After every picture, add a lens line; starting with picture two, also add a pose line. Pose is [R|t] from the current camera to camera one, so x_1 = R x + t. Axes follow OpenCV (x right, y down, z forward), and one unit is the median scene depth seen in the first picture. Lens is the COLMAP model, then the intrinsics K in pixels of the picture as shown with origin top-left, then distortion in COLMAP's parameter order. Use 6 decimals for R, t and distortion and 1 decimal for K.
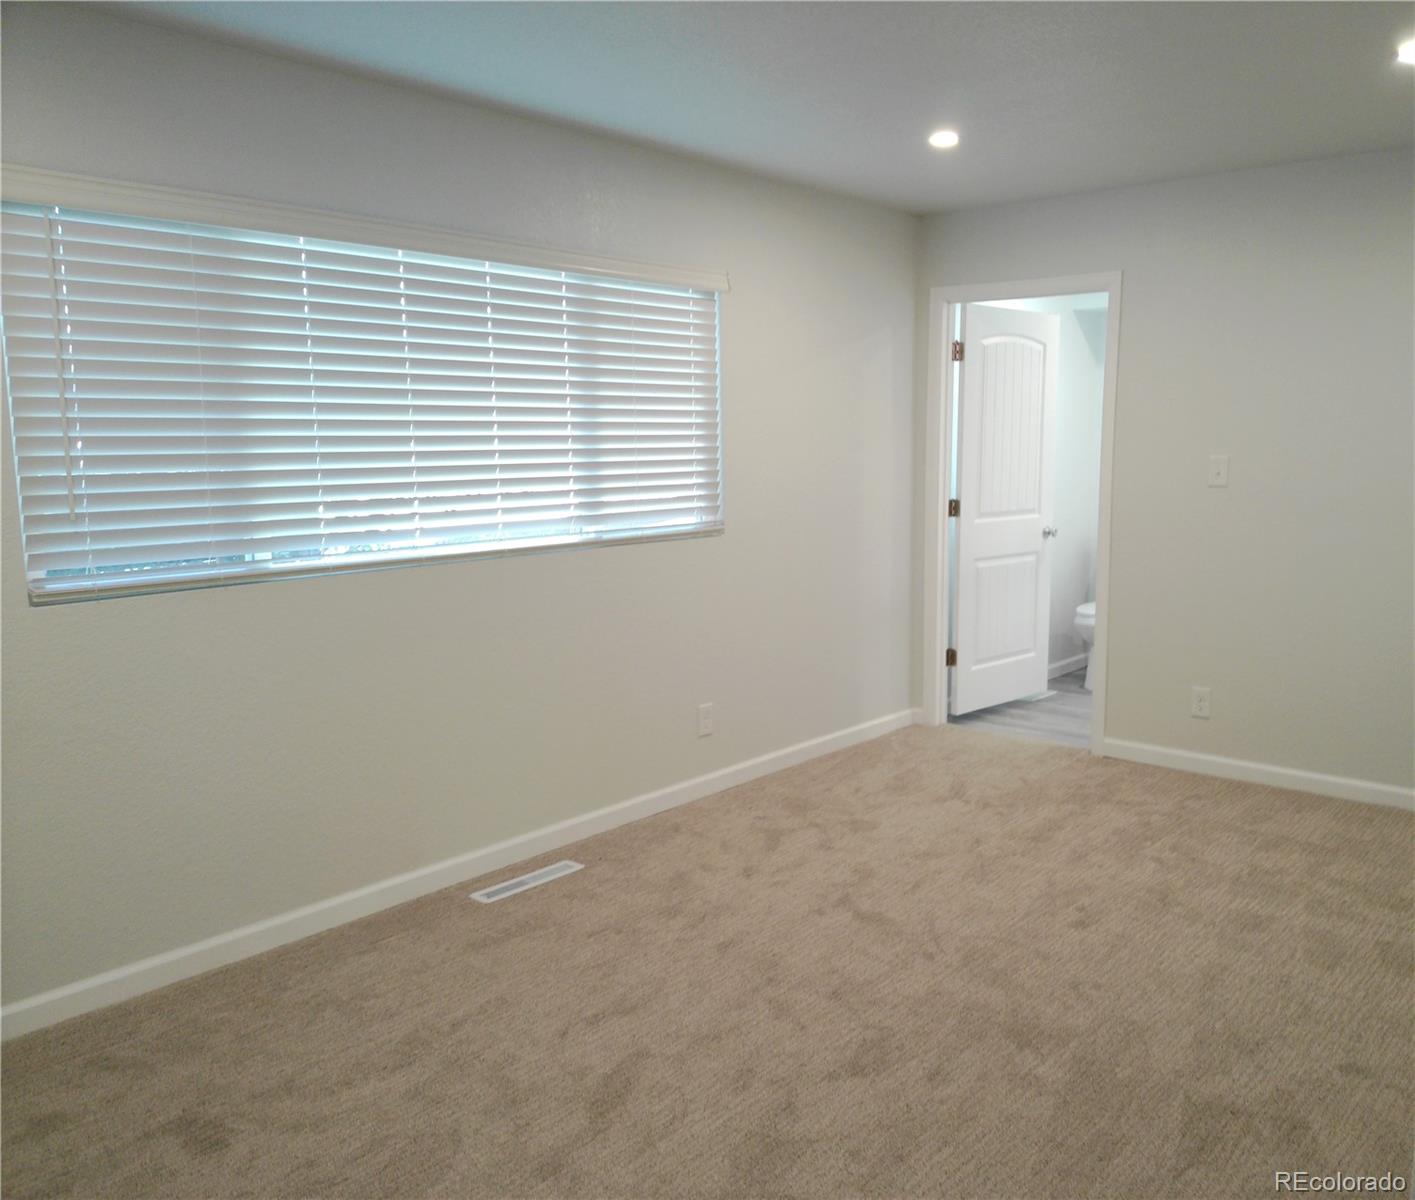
lens RADIAL K [[1090.9, 0, 707.5], [0, 1090.9, 600.0], [0, 0, 1]] dist [0.007177, 0.004452]
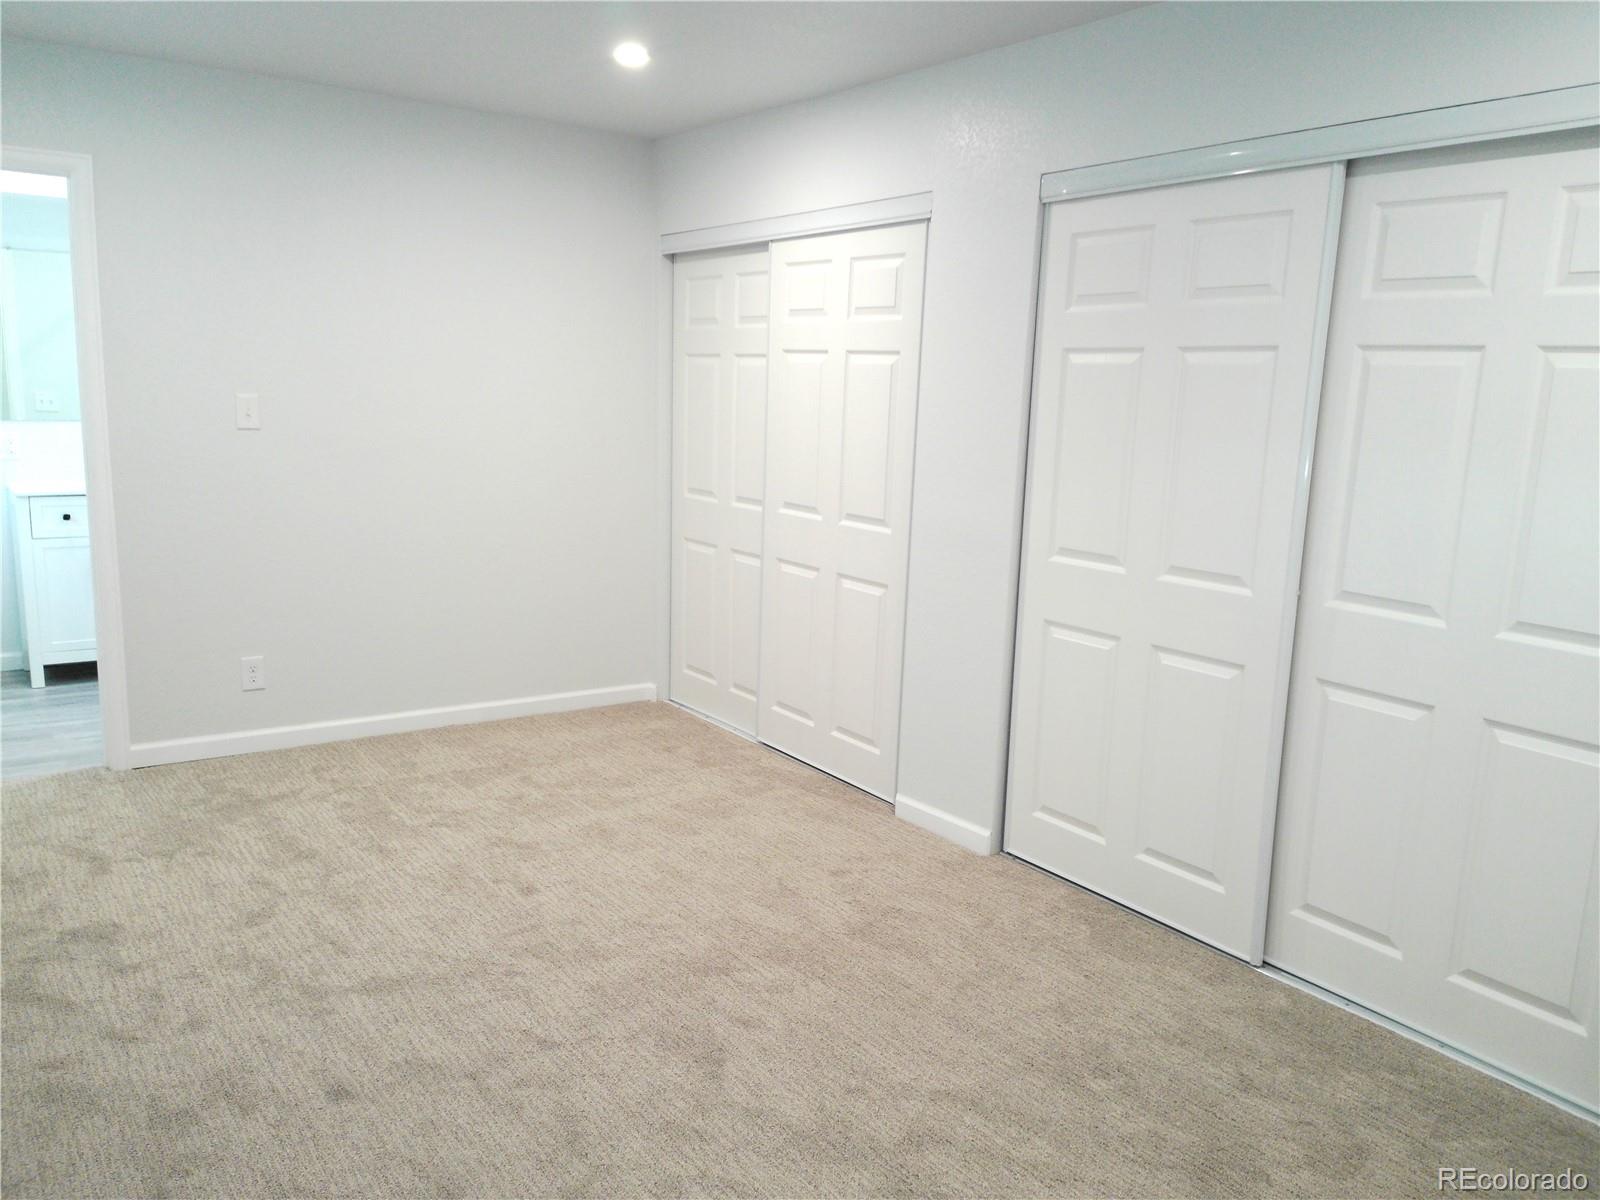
lens RADIAL K [[1238.4, 0, 800.0], [0, 1238.4, 600.0], [0, 0, 1]] dist [0.093651, -0.116699]
pose [[0.294293, -0.152223, 0.943515, -0.498671], [0.110009, 0.986068, 0.124775, -0.057912], [-0.949363, 0.067074, 0.306938, 0.347058]]
